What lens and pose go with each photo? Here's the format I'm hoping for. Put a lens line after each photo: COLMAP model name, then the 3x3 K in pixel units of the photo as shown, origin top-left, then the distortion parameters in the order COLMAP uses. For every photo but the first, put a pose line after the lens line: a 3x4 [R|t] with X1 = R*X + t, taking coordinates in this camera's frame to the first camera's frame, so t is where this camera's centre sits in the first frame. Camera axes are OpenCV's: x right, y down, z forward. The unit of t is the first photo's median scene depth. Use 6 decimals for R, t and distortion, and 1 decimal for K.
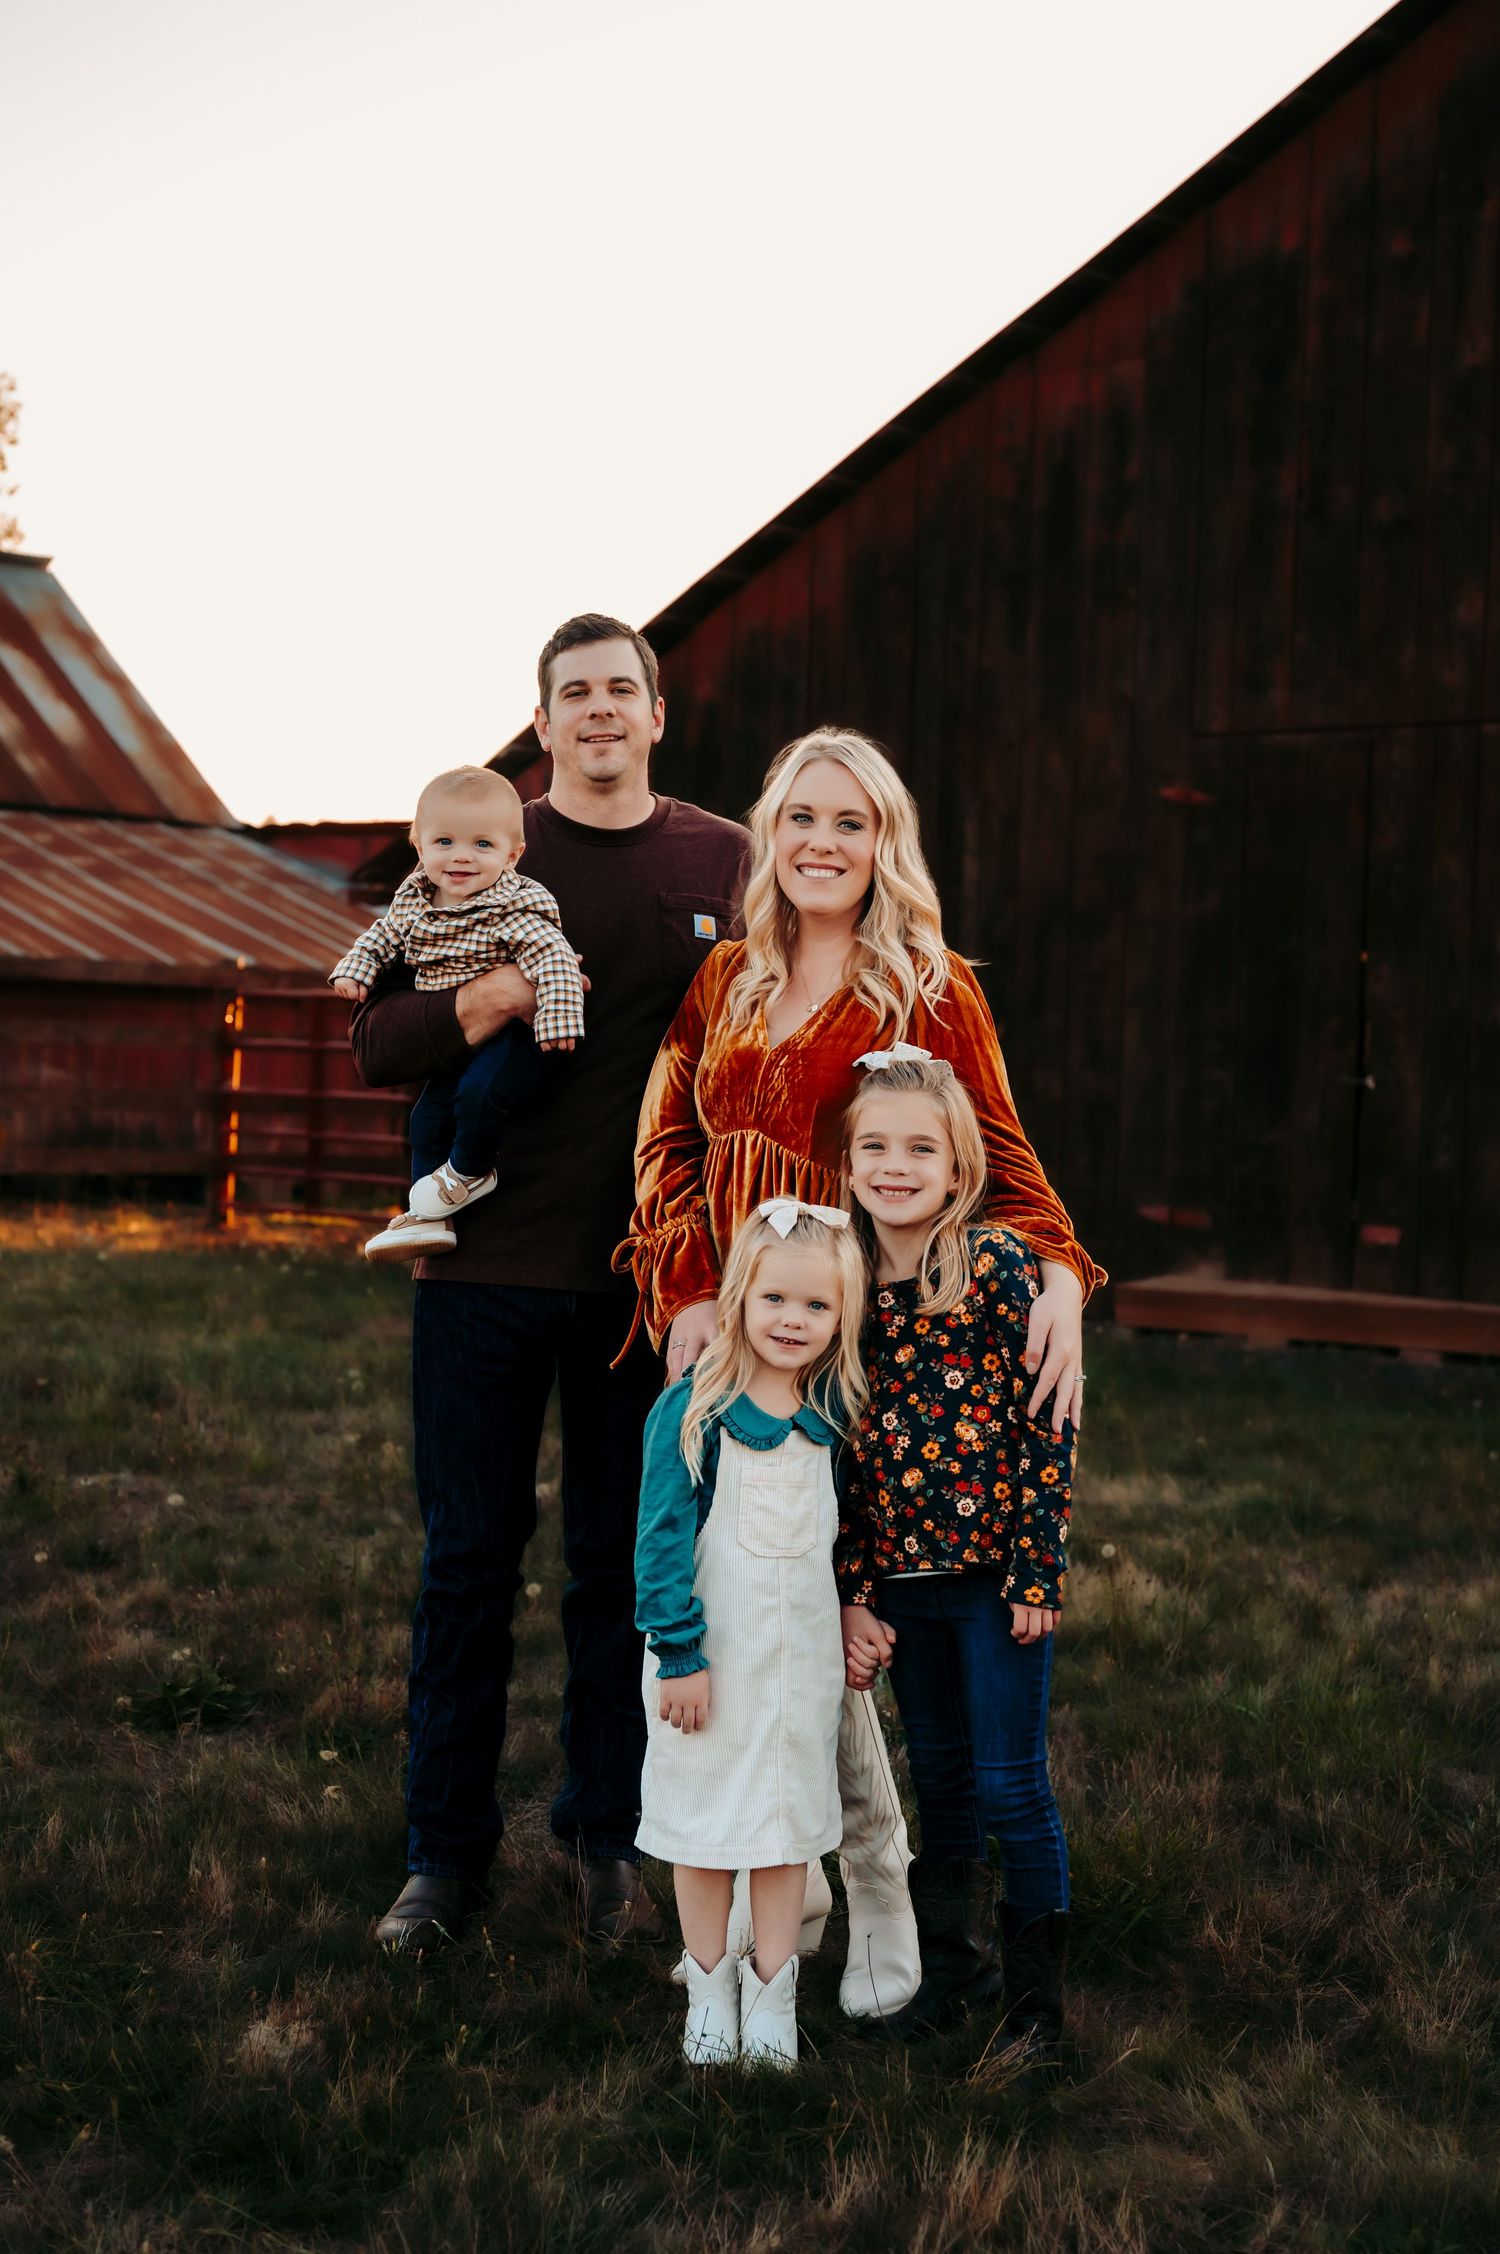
lens RADIAL K [[3471.6, 0, 750.6], [0, 3471.6, 1108.6], [0, 0, 1]] dist [0.007480, 0.000000]
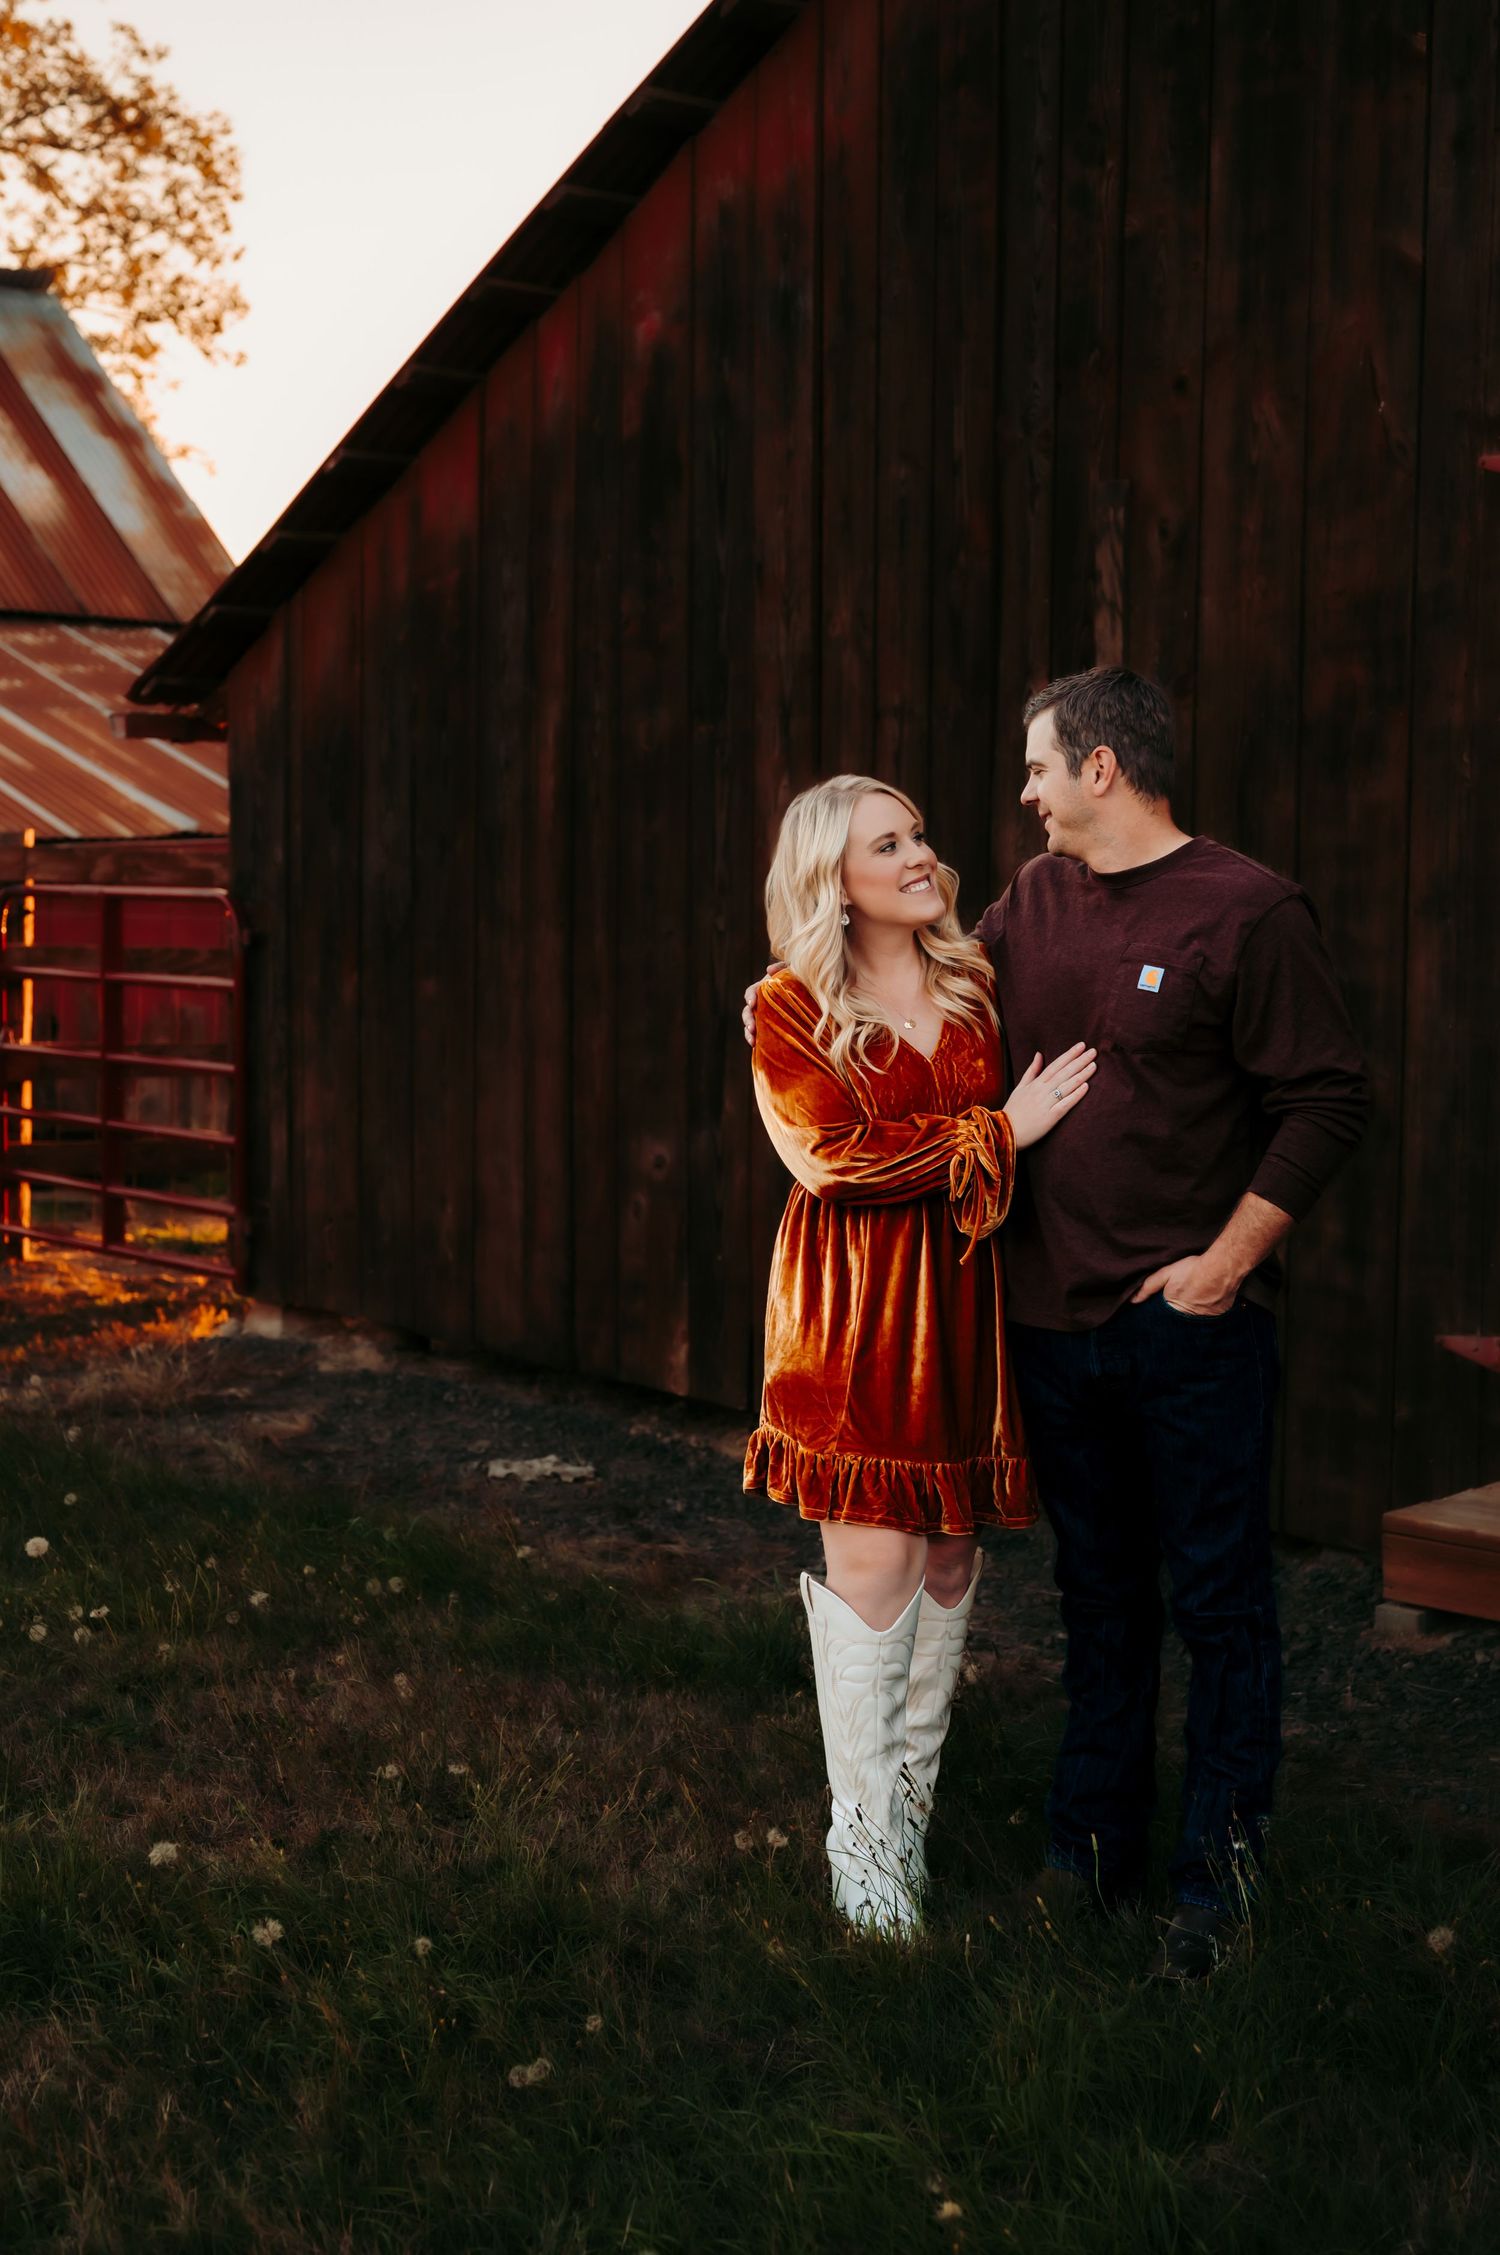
lens RADIAL K [[3473.2, 0, 747.3], [0, 3473.2, 1131.7], [0, 0, 1]] dist [0.007480, 0.000000]
pose [[0.990577, -0.010792, -0.136528, 0.077764], [0.018660, 0.998229, 0.056485, -0.026708], [0.135677, -0.058500, 0.989025, 0.480623]]
